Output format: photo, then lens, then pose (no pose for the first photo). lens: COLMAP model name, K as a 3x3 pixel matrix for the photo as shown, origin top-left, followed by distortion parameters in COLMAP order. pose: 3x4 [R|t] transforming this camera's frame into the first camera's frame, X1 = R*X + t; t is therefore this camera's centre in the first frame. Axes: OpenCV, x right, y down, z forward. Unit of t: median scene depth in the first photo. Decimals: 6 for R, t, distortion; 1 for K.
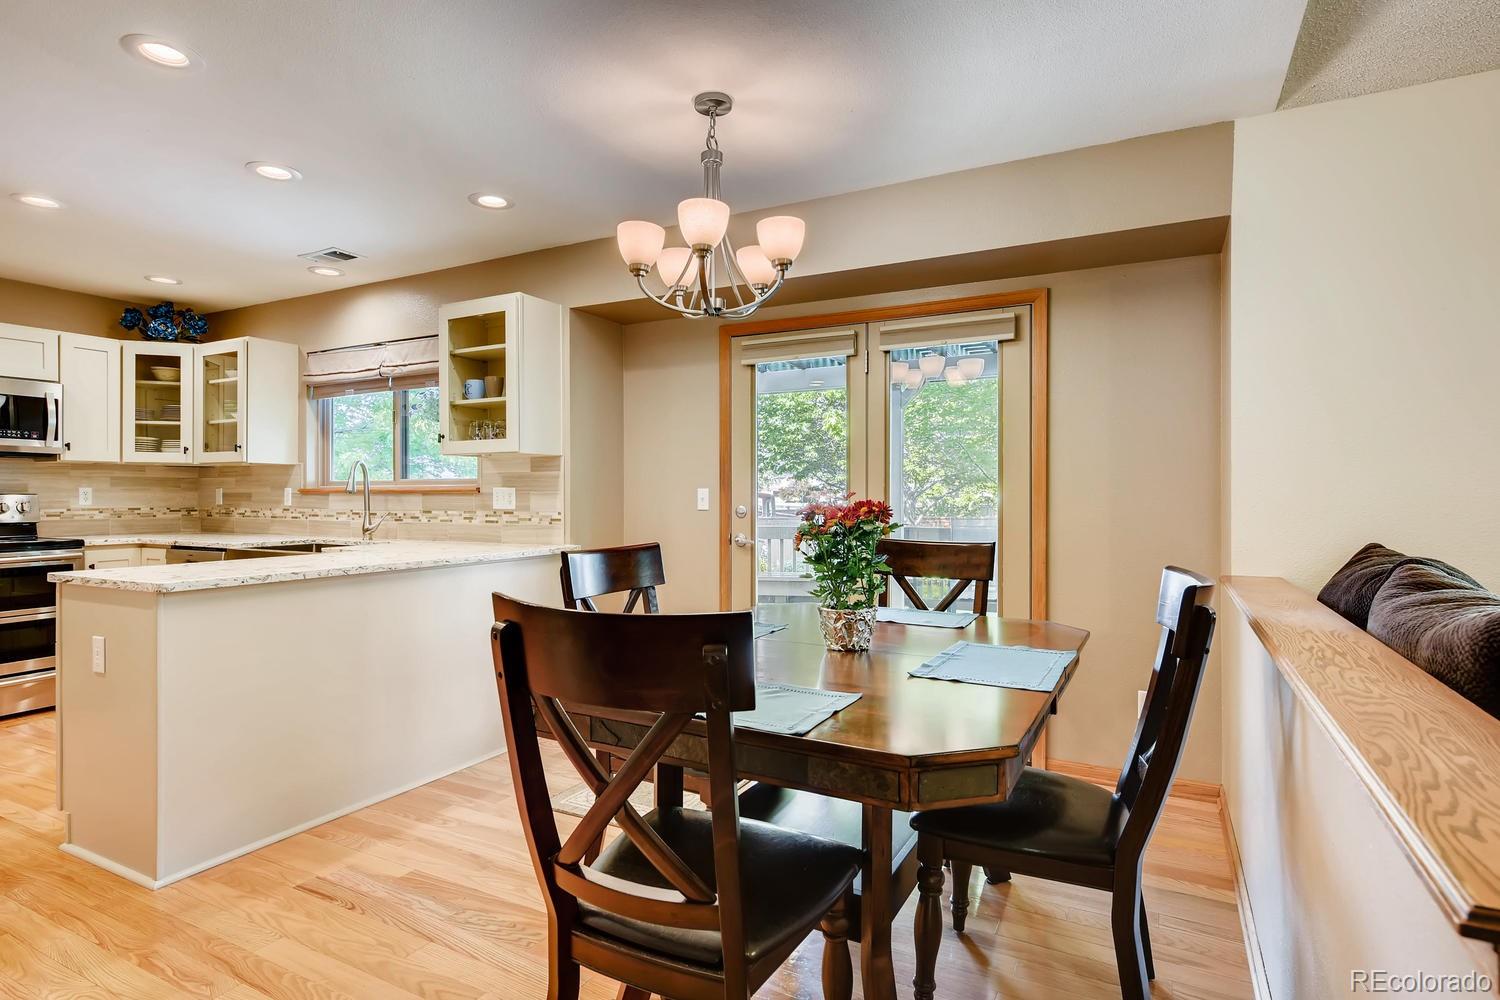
lens RADIAL K [[782.0, 0, 747.4], [0, 782.0, 495.4], [0, 0, 1]] dist [0.010934, -0.001811]
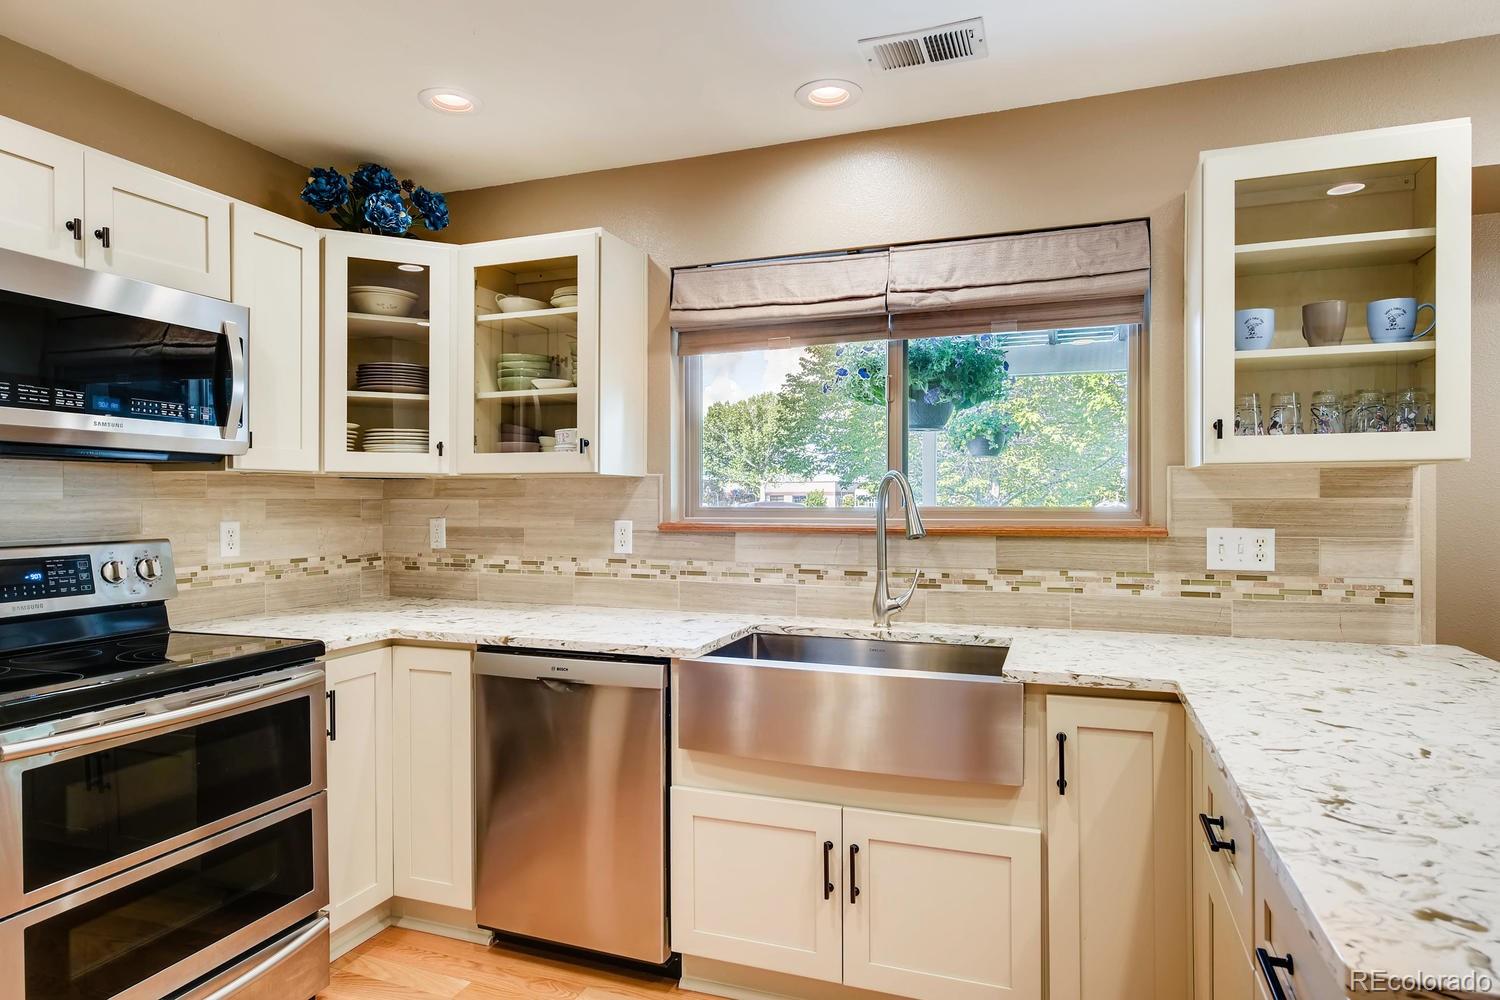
lens RADIAL K [[869.9, 0, 746.3], [0, 869.9, 498.5], [0, 0, 1]] dist [0.003949, -0.000353]
pose [[0.990604, -0.000163, 0.136760, -0.632991], [0.000371, 0.999999, -0.001494, -0.025516], [-0.136760, 0.001531, 0.990603, 0.435251]]
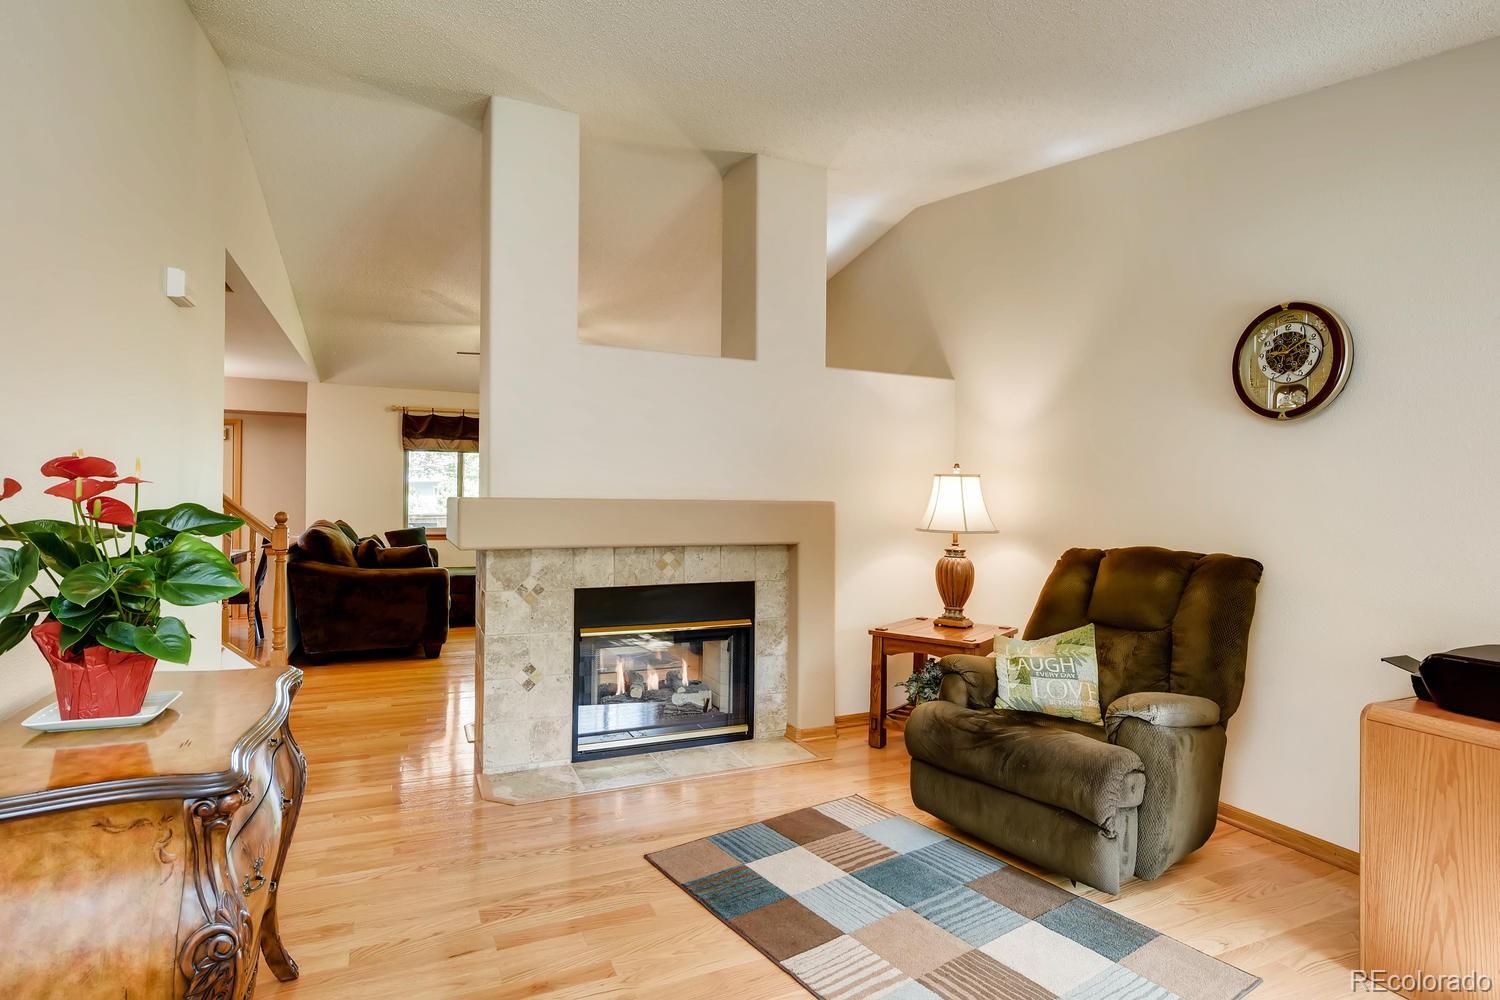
lens RADIAL K [[782.0, 0, 754.1], [0, 782.0, 502.4], [0, 0, 1]] dist [0.010934, -0.001811]
pose [[0.607382, 0.004068, 0.794399, -0.487982], [-0.005329, 0.999985, -0.001047, -0.010721], [-0.794392, -0.003597, 0.607395, -1.455370]]
